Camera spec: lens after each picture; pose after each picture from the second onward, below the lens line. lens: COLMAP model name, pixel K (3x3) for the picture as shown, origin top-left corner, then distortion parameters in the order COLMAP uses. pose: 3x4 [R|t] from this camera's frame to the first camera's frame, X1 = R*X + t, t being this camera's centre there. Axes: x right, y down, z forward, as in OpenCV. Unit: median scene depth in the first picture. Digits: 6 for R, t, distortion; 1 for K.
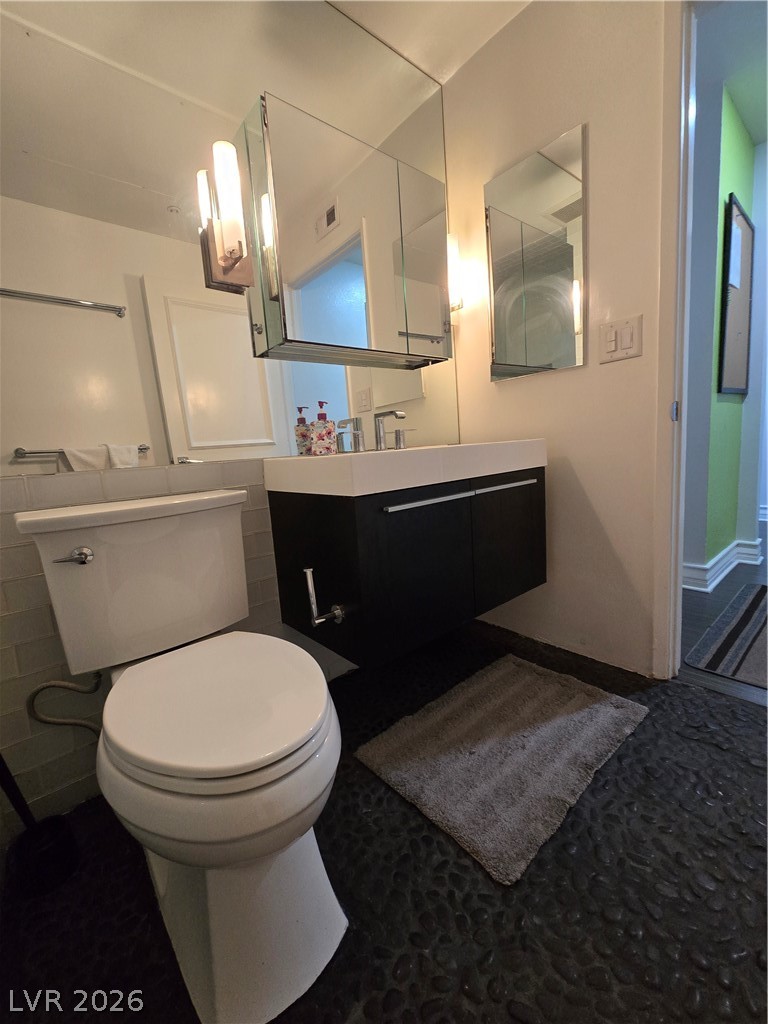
lens RADIAL K [[419.9, 0, 376.0], [0, 419.9, 509.3], [0, 0, 1]] dist [0.000517, 0.000522]
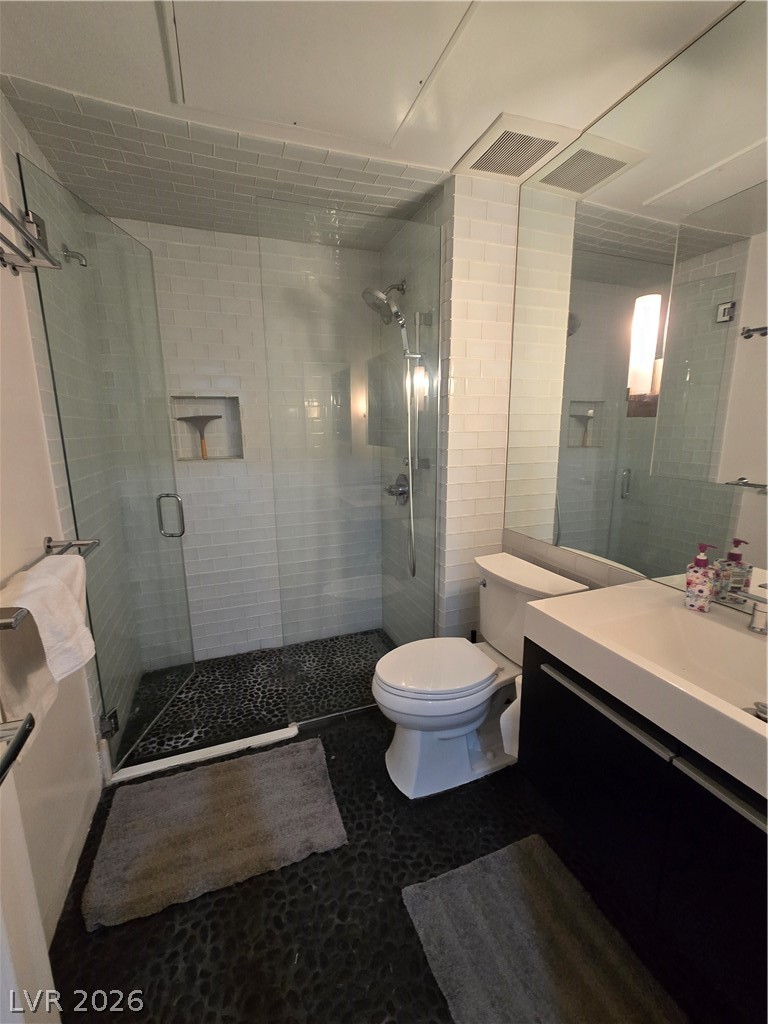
lens RADIAL K [[419.9, 0, 376.0], [0, 419.9, 509.3], [0, 0, 1]] dist [0.000517, 0.000522]
pose [[-0.334299, 0.255656, -0.907129, 0.858029], [-0.086336, 0.950151, 0.299598, -0.545166], [0.938504, 0.178473, -0.295563, 0.697191]]
